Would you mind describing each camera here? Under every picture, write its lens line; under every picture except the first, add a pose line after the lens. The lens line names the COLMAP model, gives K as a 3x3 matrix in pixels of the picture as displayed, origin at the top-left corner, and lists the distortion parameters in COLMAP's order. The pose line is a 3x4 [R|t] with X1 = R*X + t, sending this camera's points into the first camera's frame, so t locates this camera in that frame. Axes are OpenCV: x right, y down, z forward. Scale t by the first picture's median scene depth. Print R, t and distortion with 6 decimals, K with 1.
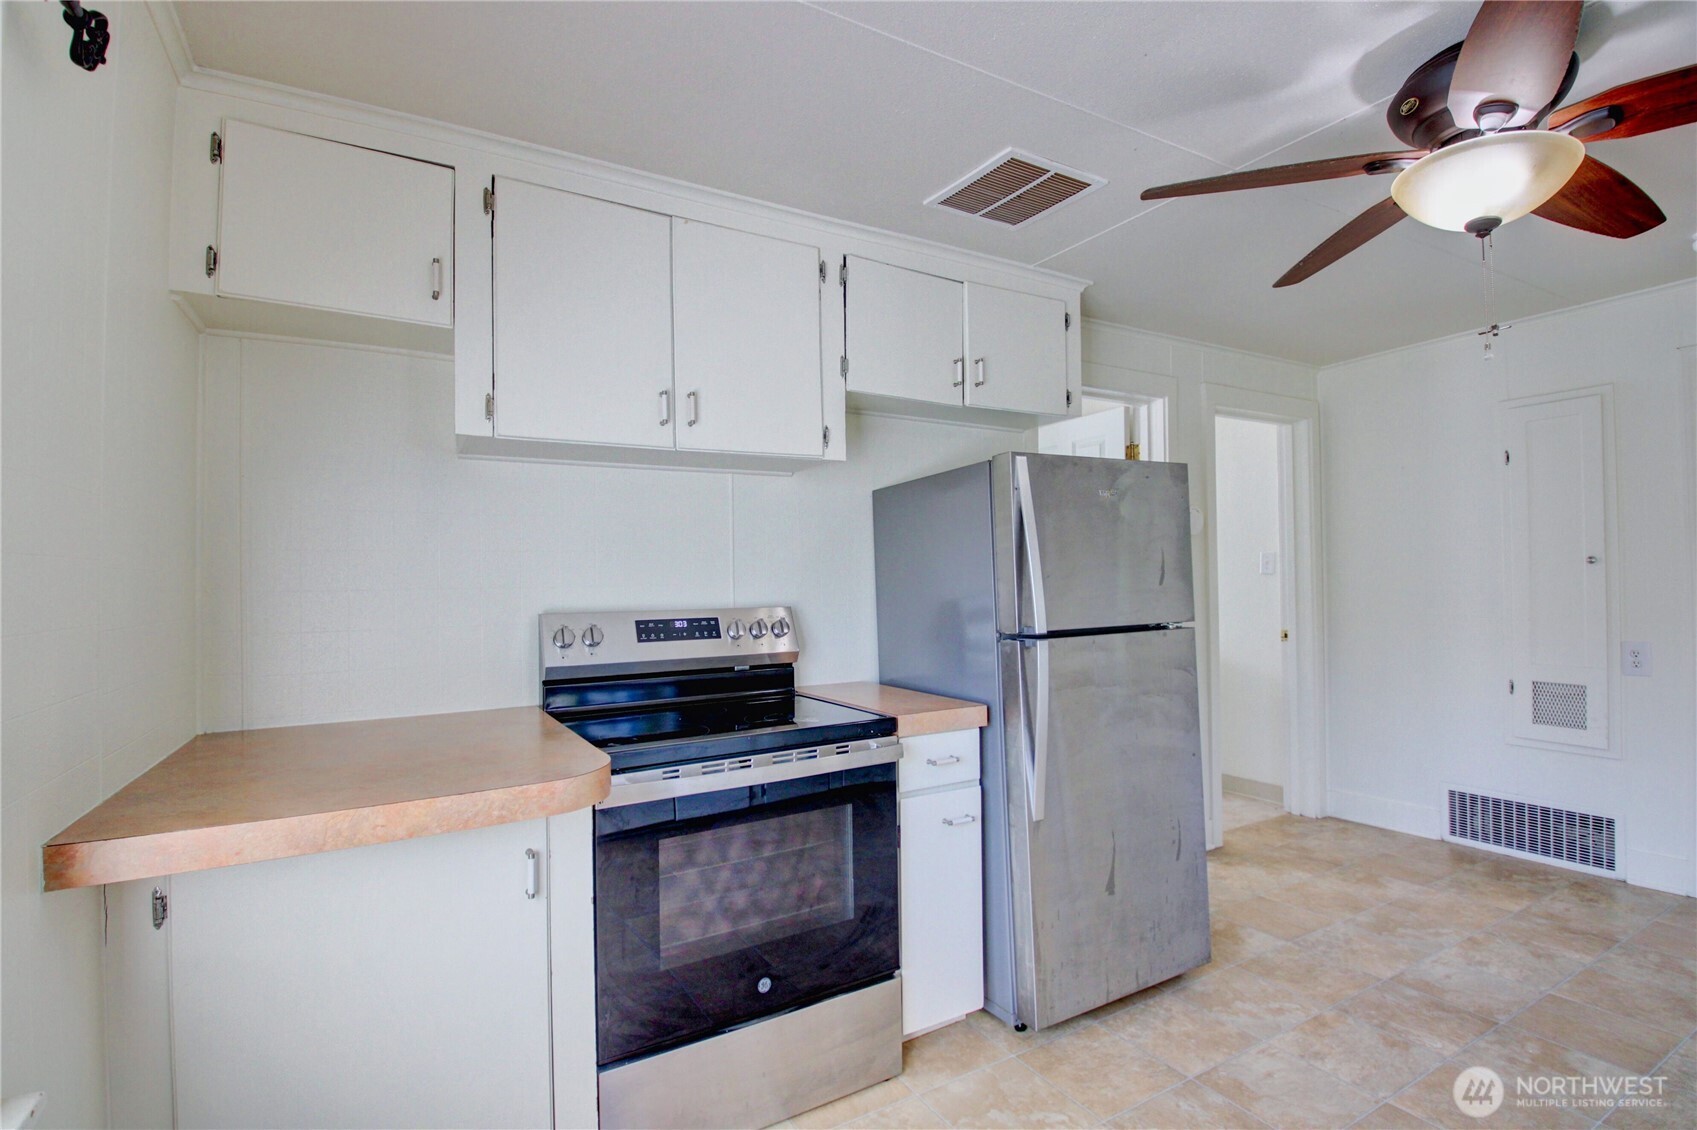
lens RADIAL K [[794.2, 0, 839.0], [0, 794.2, 565.3], [0, 0, 1]] dist [0.001352, -0.013530]
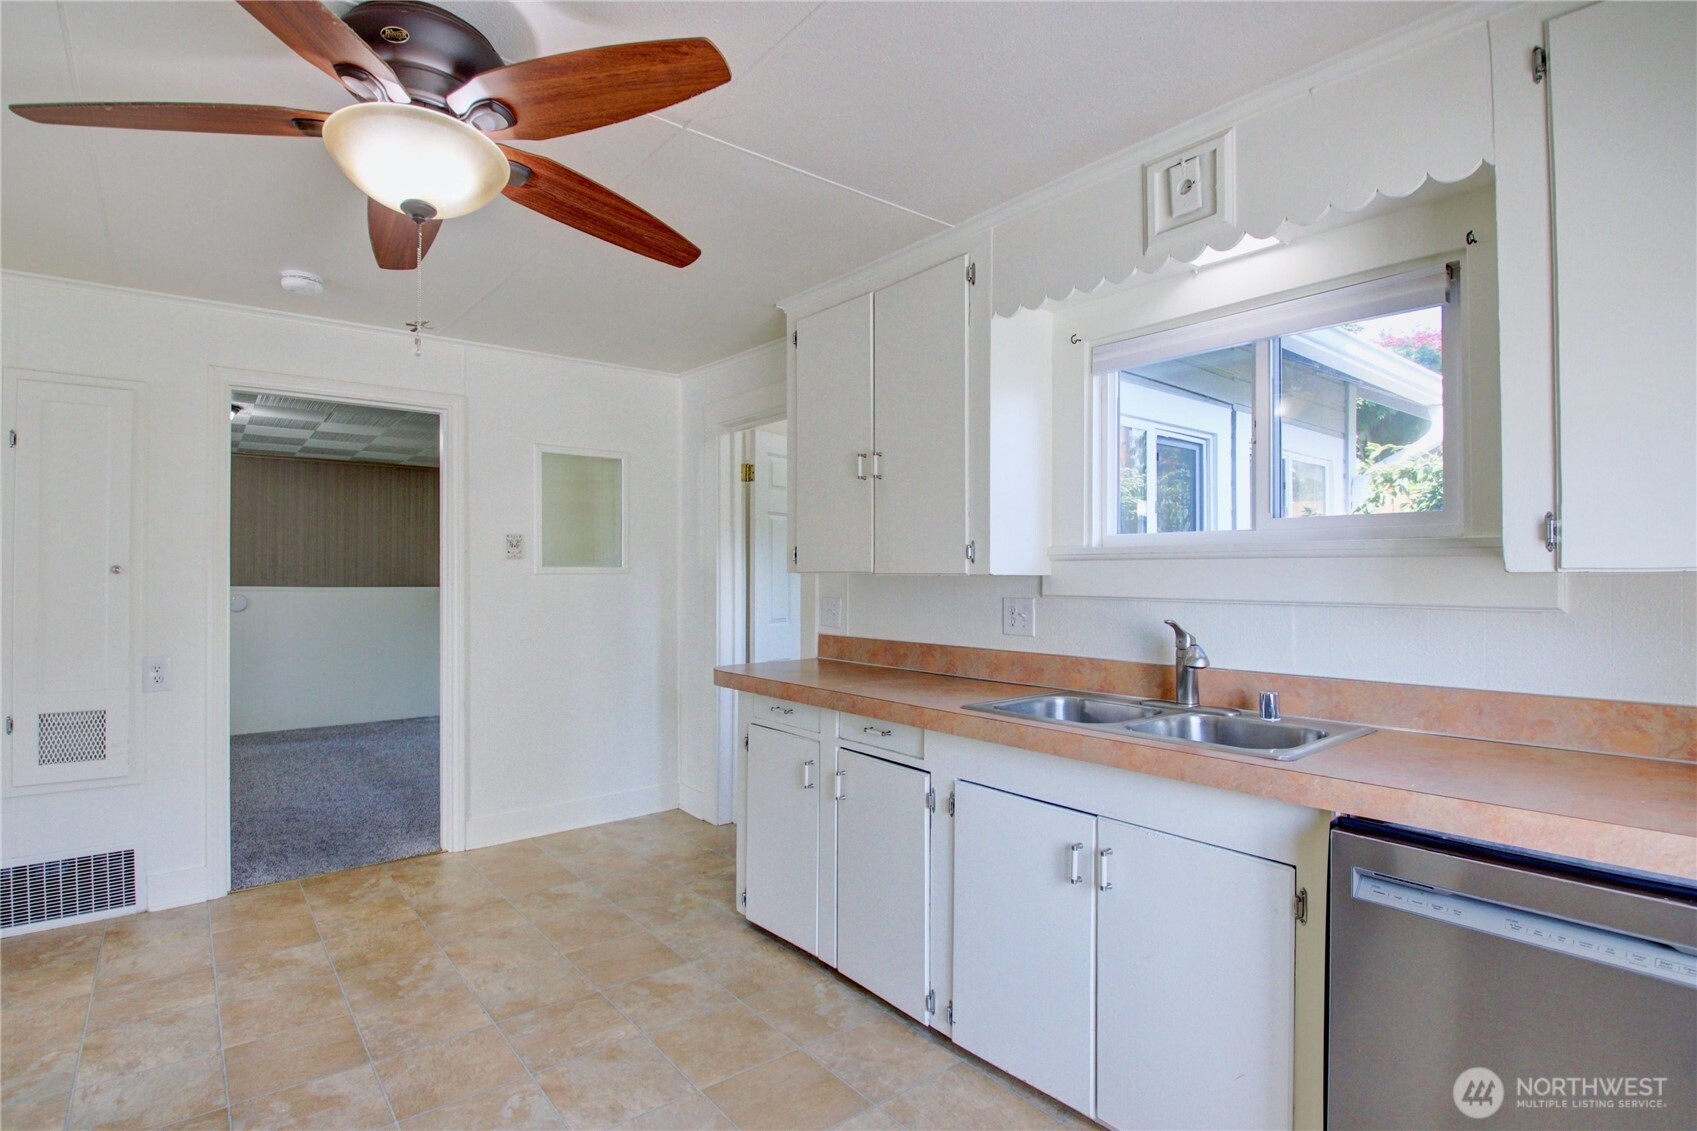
lens RADIAL K [[831.6, 0, 840.7], [0, 831.6, 570.7], [0, 0, 1]] dist [-0.014346, -0.003092]
pose [[-0.149987, 0.024422, 0.988386, -0.112314], [-0.018669, 0.999447, -0.027528, 0.005138], [-0.988512, -0.022581, -0.149448, 0.340329]]
